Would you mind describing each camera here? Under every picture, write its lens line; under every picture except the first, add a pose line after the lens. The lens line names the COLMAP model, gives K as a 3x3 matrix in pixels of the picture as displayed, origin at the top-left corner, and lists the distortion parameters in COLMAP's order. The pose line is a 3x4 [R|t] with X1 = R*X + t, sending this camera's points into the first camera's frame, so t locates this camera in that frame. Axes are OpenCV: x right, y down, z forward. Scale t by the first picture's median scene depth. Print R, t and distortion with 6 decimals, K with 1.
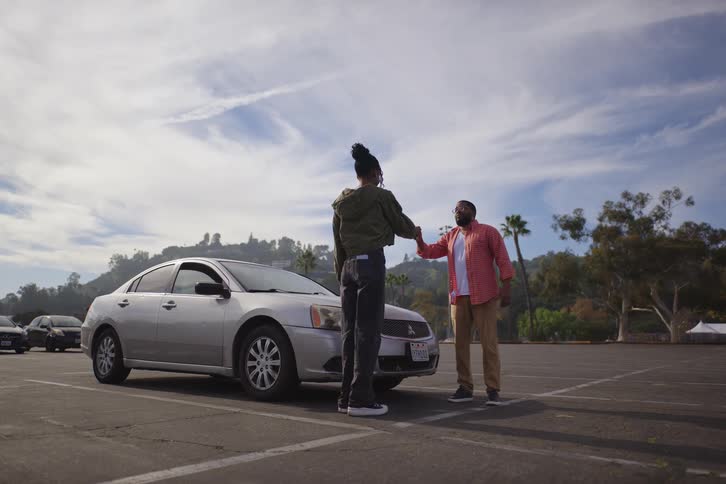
lens RADIAL K [[511.7, 0, 363.0], [0, 511.7, 242.0], [0, 0, 1]] dist [-0.053641, 0.006327]
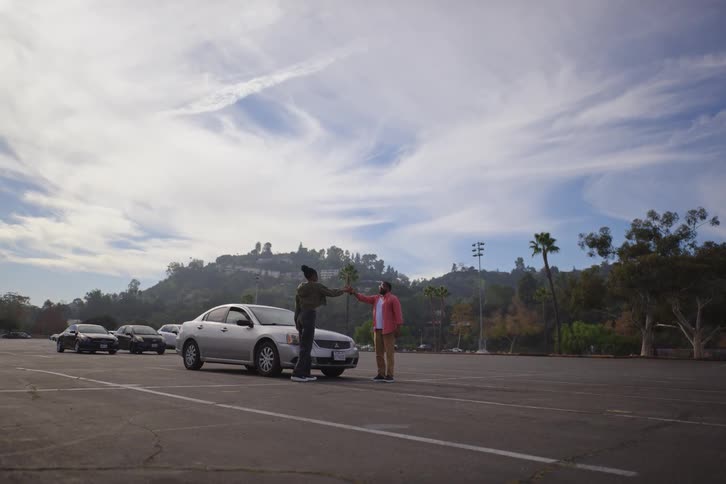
lens RADIAL K [[511.7, 0, 363.0], [0, 511.7, 242.0], [0, 0, 1]] dist [-0.053641, 0.006327]
pose [[0.995381, 0.002772, -0.095966, 0.030444], [-0.004376, 0.999854, -0.016501, -0.016494], [0.095907, 0.016845, 0.995248, -0.081721]]
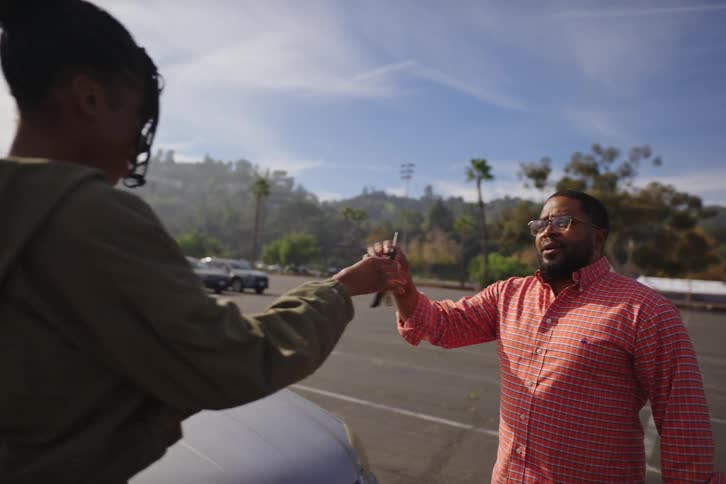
lens RADIAL K [[511.7, 0, 363.0], [0, 511.7, 242.0], [0, 0, 1]] dist [-0.053641, 0.006327]
pose [[0.993671, 0.070411, 0.087521, 0.005756], [-0.081622, 0.987893, 0.131930, -0.006671], [-0.077172, -0.138239, 0.987388, 0.050785]]
